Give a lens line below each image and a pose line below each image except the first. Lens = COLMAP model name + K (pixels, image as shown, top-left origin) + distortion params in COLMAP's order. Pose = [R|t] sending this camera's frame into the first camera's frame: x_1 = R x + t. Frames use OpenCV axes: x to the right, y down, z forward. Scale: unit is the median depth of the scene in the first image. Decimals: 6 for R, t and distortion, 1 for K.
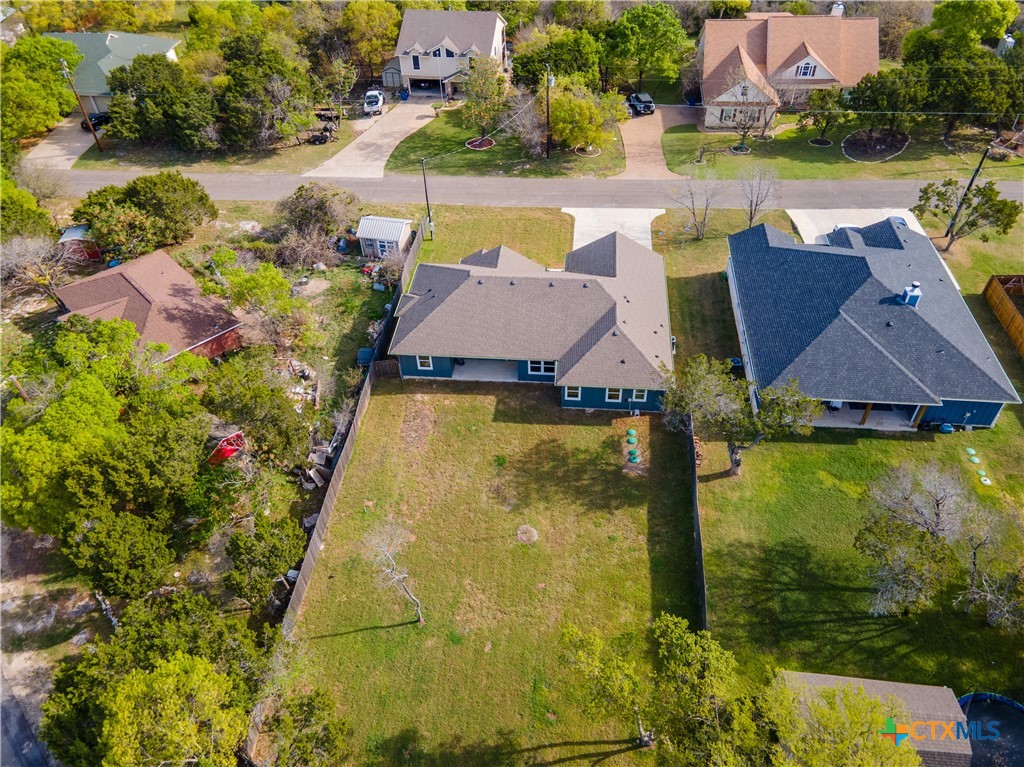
lens RADIAL K [[745.3, 0, 512.0], [0, 745.3, 383.5], [0, 0, 1]] dist [0.045423, 0.007456]
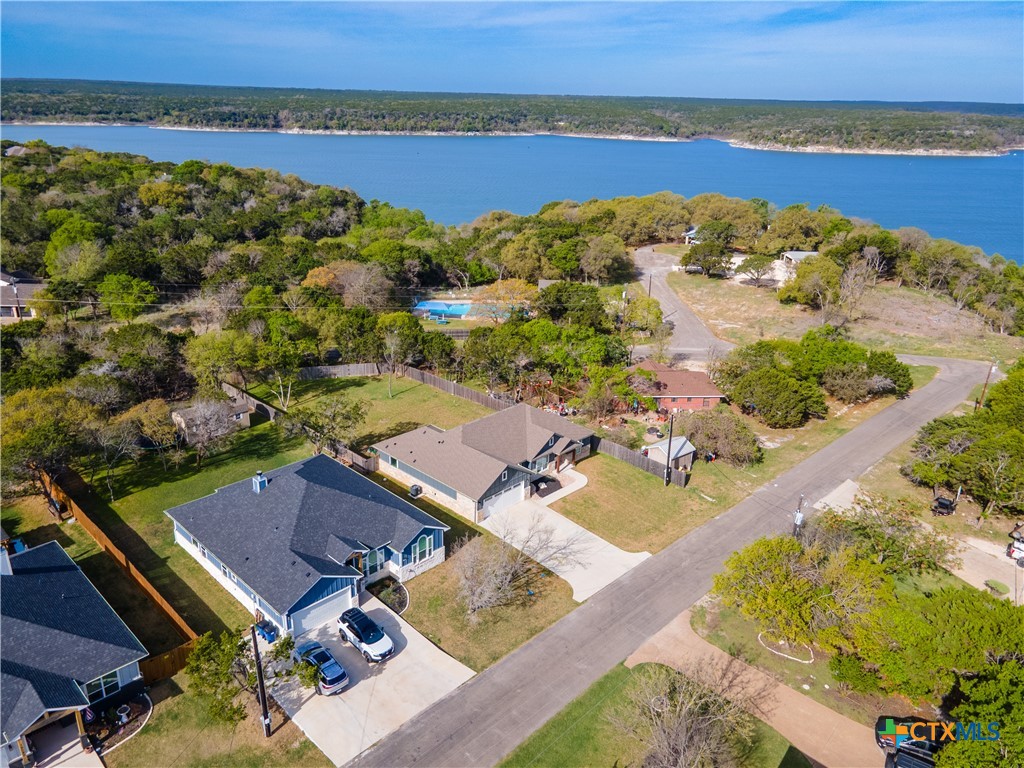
lens RADIAL K [[745.3, 0, 512.0], [0, 745.3, 384.0], [0, 0, 1]] dist [0.045423, 0.007456]
pose [[-0.626251, 0.280723, -0.727327, 0.602572], [-0.547215, 0.506224, 0.666553, -0.664534], [0.555307, 0.815434, -0.163407, 0.697386]]
